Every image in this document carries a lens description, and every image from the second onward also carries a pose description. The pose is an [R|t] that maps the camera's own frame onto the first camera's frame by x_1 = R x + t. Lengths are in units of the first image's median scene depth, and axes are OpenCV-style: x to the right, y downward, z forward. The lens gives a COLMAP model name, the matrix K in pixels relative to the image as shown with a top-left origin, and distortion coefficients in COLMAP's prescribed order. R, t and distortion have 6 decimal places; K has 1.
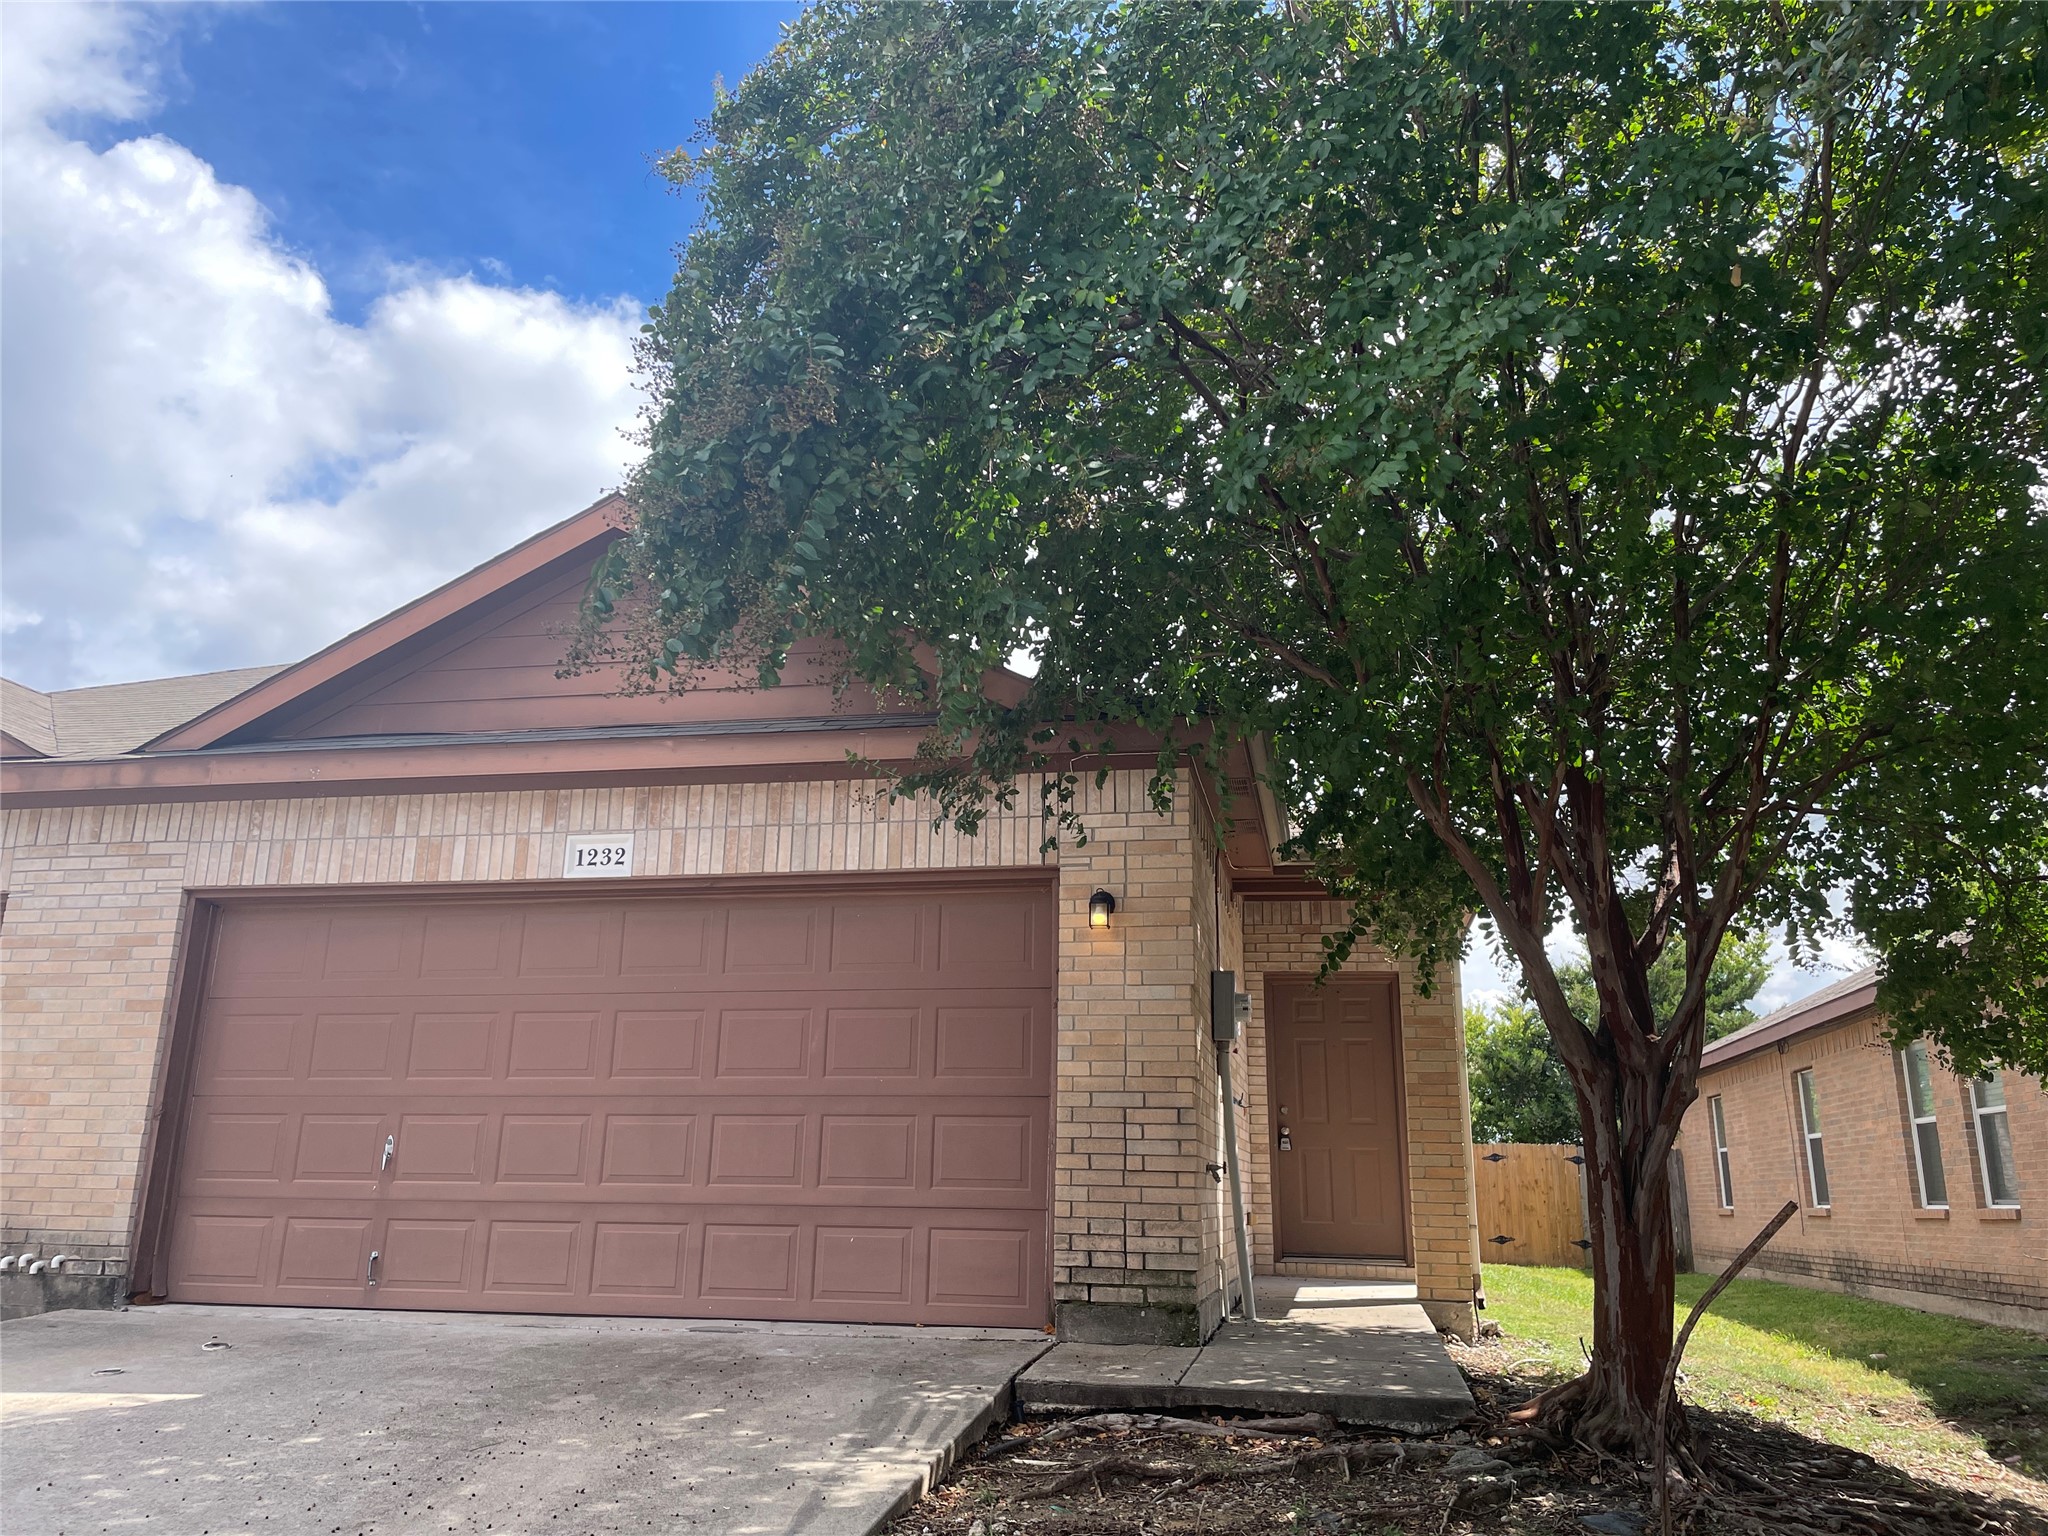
lens RADIAL K [[1551.7, 0, 1031.4], [0, 1551.7, 769.2], [0, 0, 1]] dist [0.017470, -0.037618]
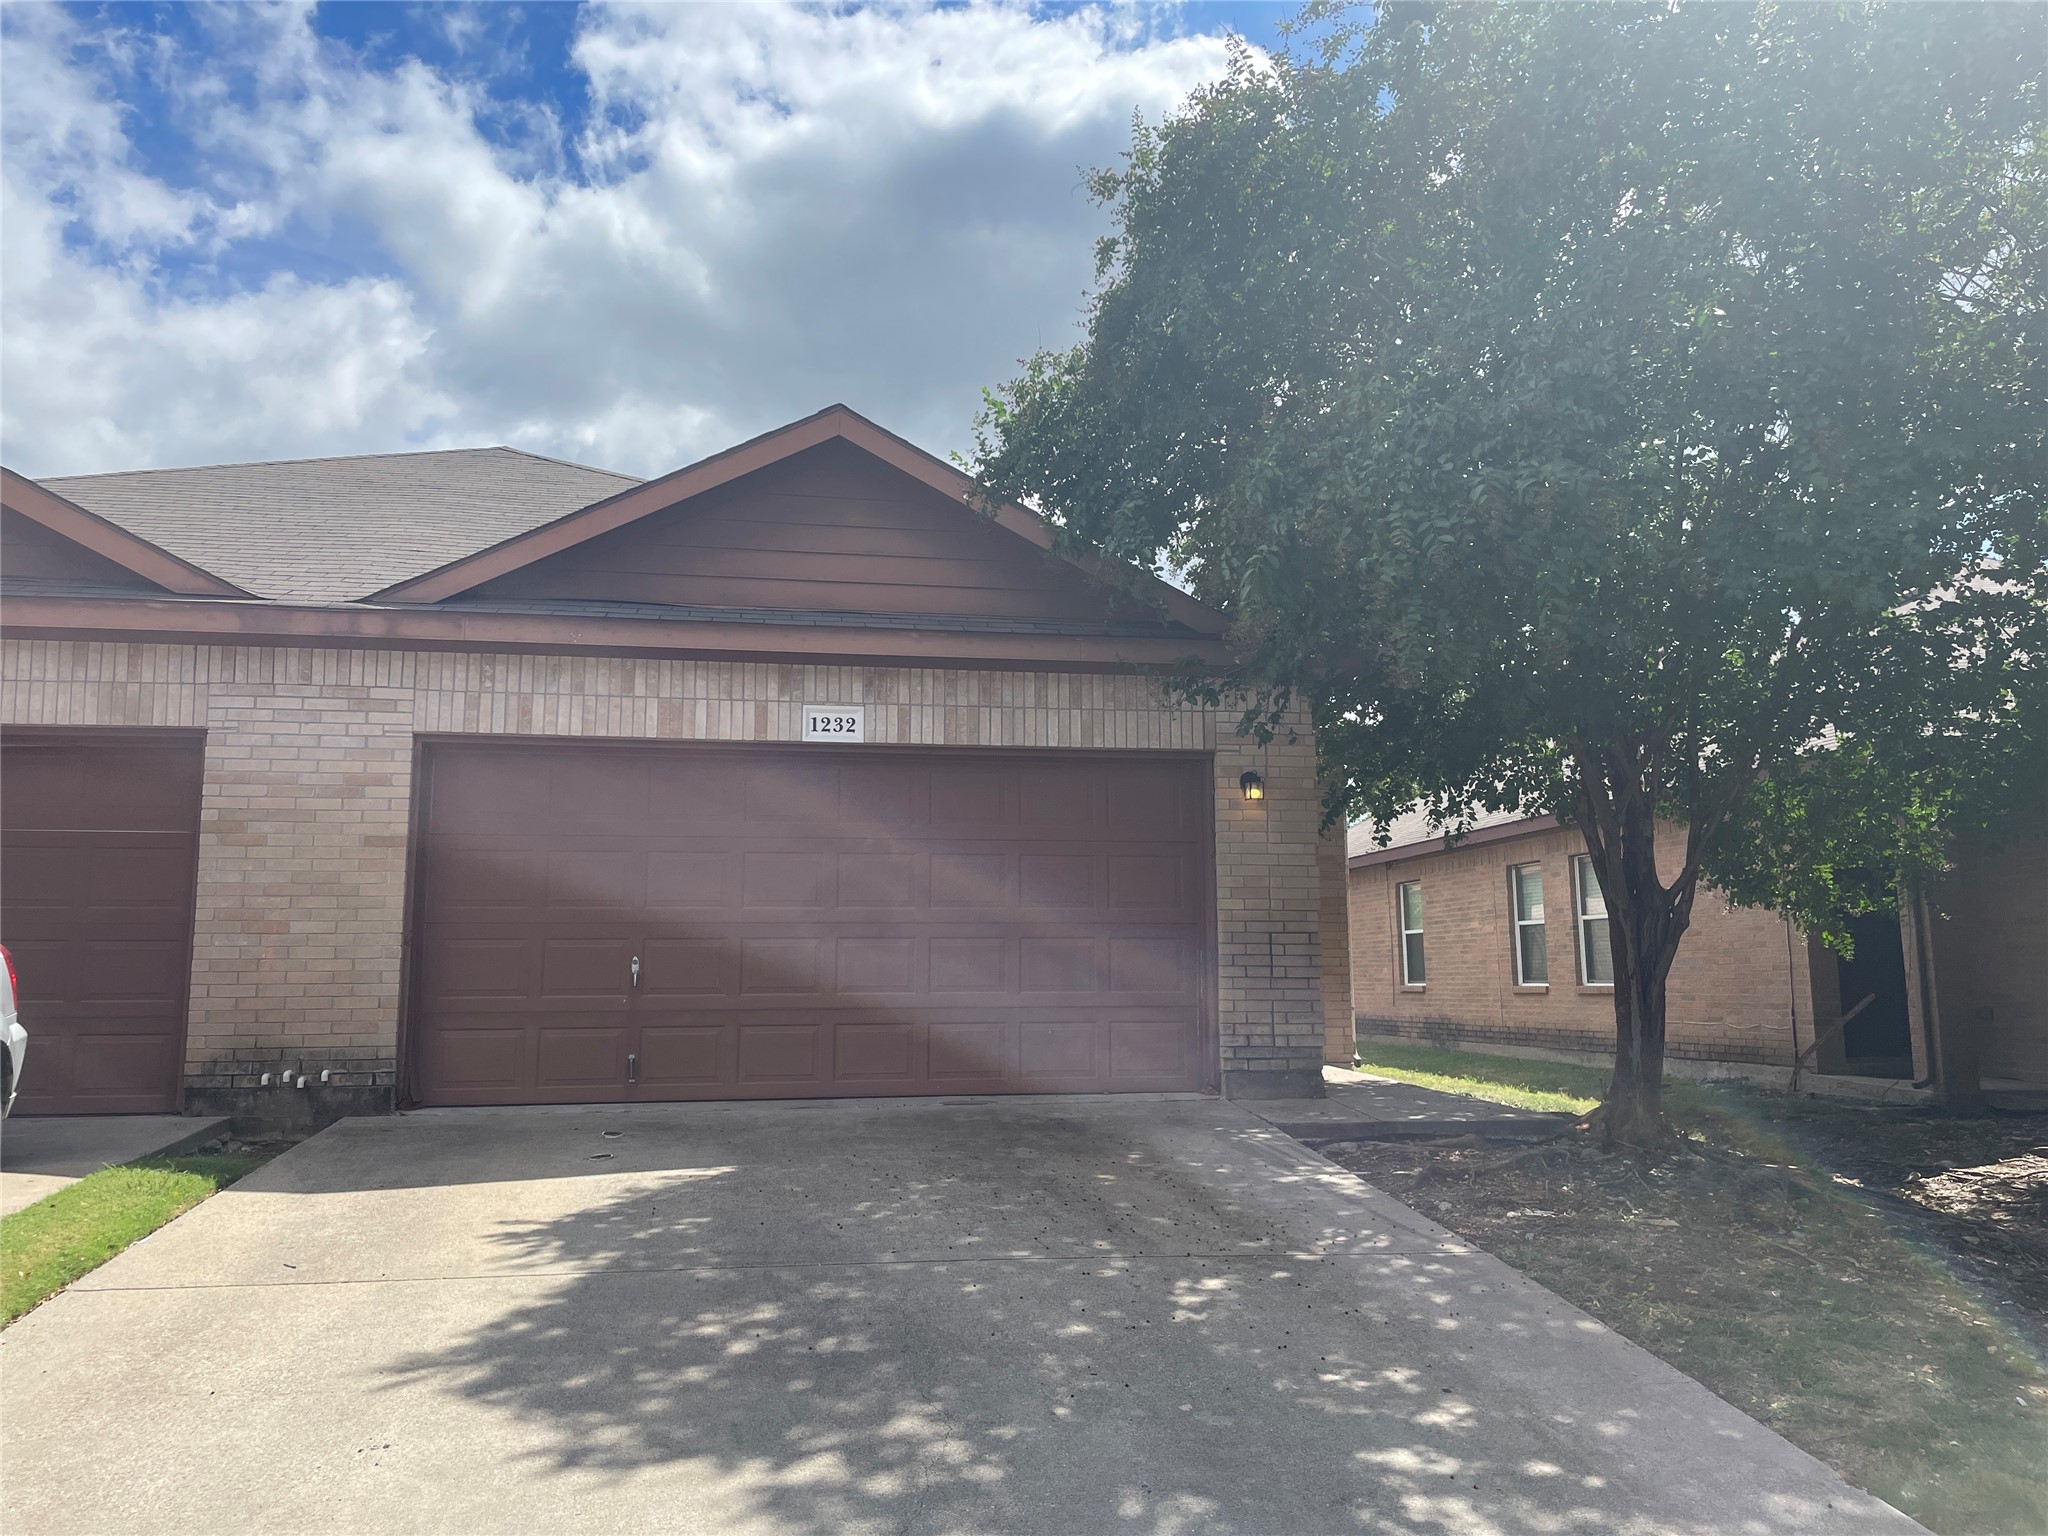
lens RADIAL K [[1551.7, 0, 1023.4], [0, 1551.7, 765.7], [0, 0, 1]] dist [0.017470, -0.037618]
pose [[0.933046, 0.030708, 0.358445, -0.559219], [-0.078320, 0.989791, 0.119075, -0.063700], [-0.351129, -0.139176, 0.925926, -0.146161]]
